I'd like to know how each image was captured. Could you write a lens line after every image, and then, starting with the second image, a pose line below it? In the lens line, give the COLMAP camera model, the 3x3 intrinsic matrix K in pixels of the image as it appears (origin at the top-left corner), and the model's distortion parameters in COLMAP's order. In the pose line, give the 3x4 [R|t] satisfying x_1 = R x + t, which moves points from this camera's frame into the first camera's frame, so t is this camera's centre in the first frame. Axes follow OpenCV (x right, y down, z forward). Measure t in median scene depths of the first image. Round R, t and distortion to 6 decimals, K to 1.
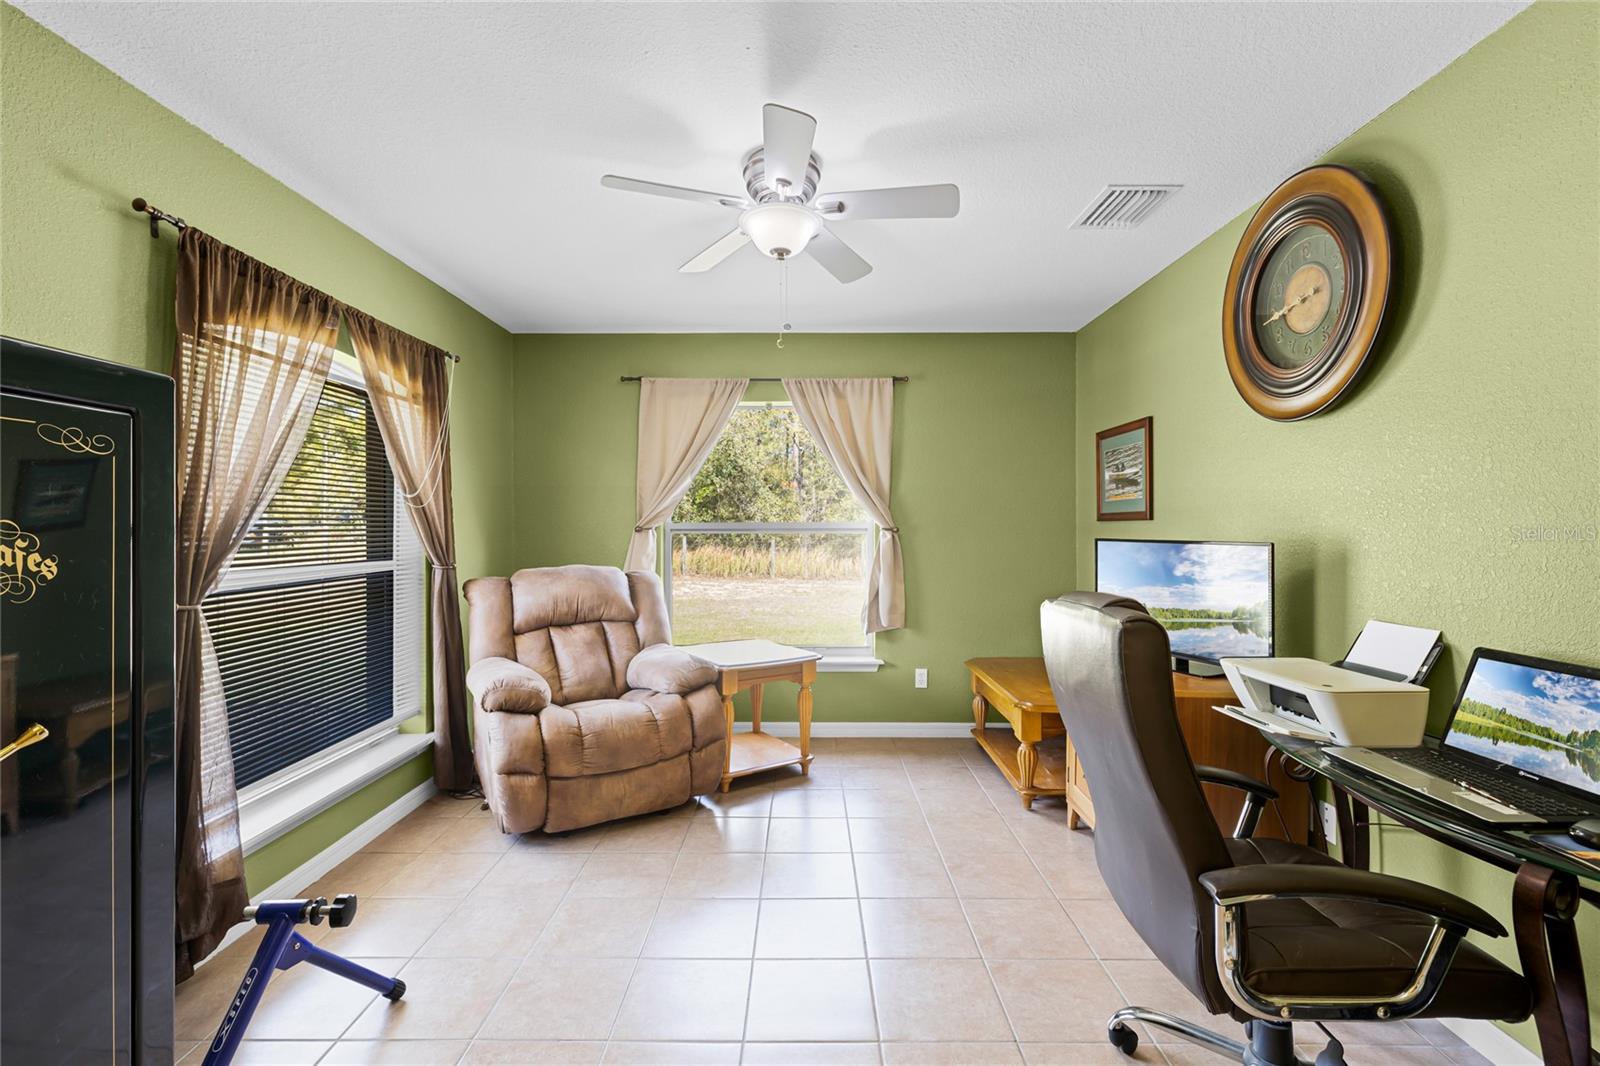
lens RADIAL K [[721.8, 0, 791.5], [0, 721.8, 526.6], [0, 0, 1]] dist [0.000202, -0.000070]
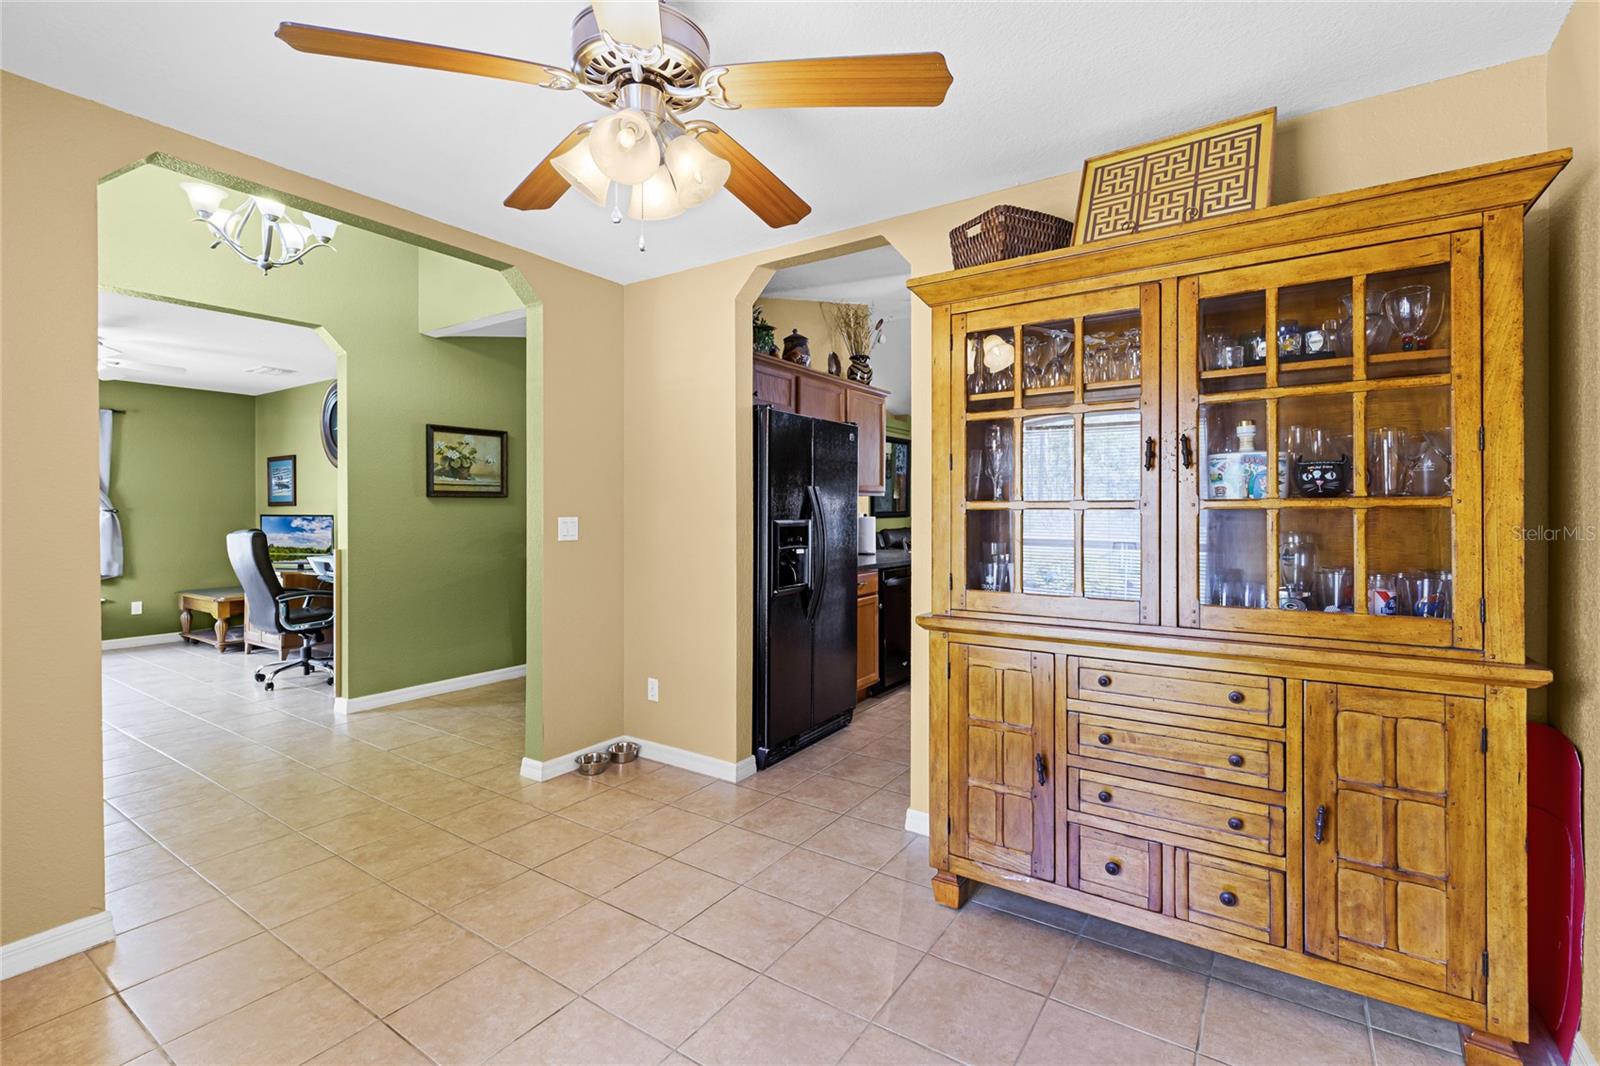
lens RADIAL K [[714.3, 0, 797.5], [0, 714.3, 532.9], [0, 0, 1]] dist [0.007725, -0.001596]
pose [[0.552719, -0.013881, 0.833252, -0.409464], [-0.005555, 0.999778, 0.020340, 0.018480], [-0.833349, -0.015871, 0.552519, -1.313670]]
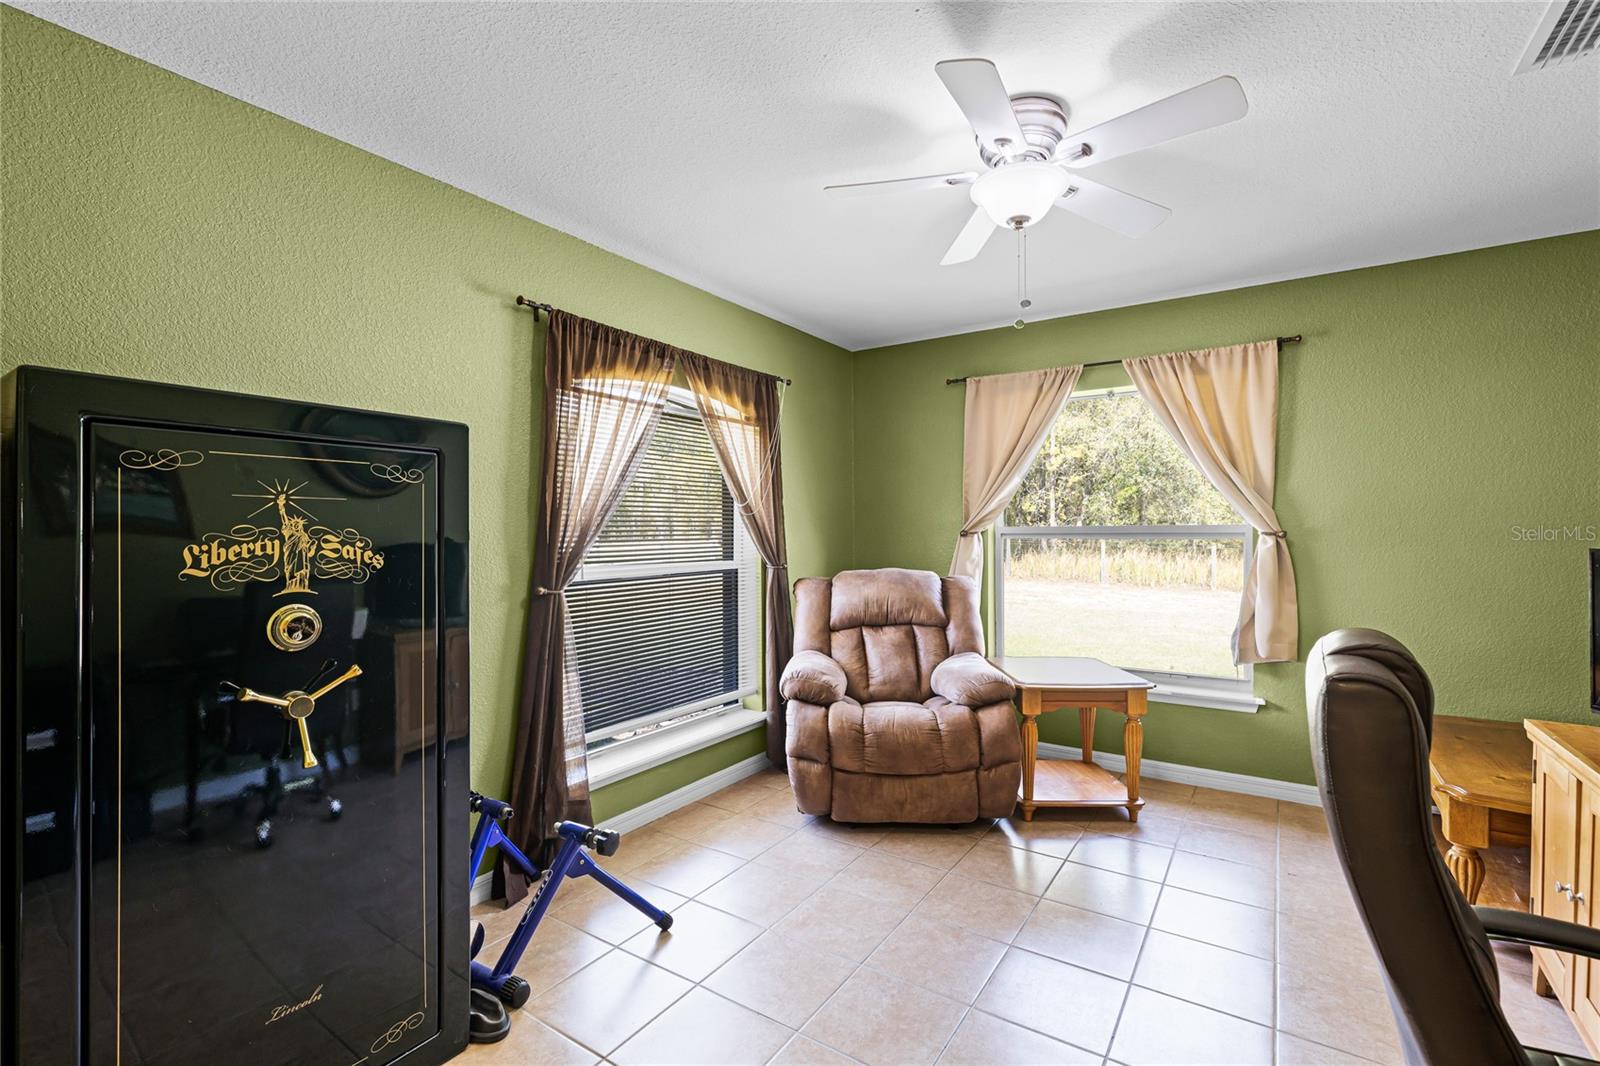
lens RADIAL K [[714.3, 0, 797.5], [0, 714.3, 532.9], [0, 0, 1]] dist [0.007725, -0.001596]
pose [[0.833508, -0.000094, -0.552507, 0.171464], [0.002176, 0.999993, 0.003112, -0.000951], [0.552503, -0.003797, 0.833502, 0.083868]]
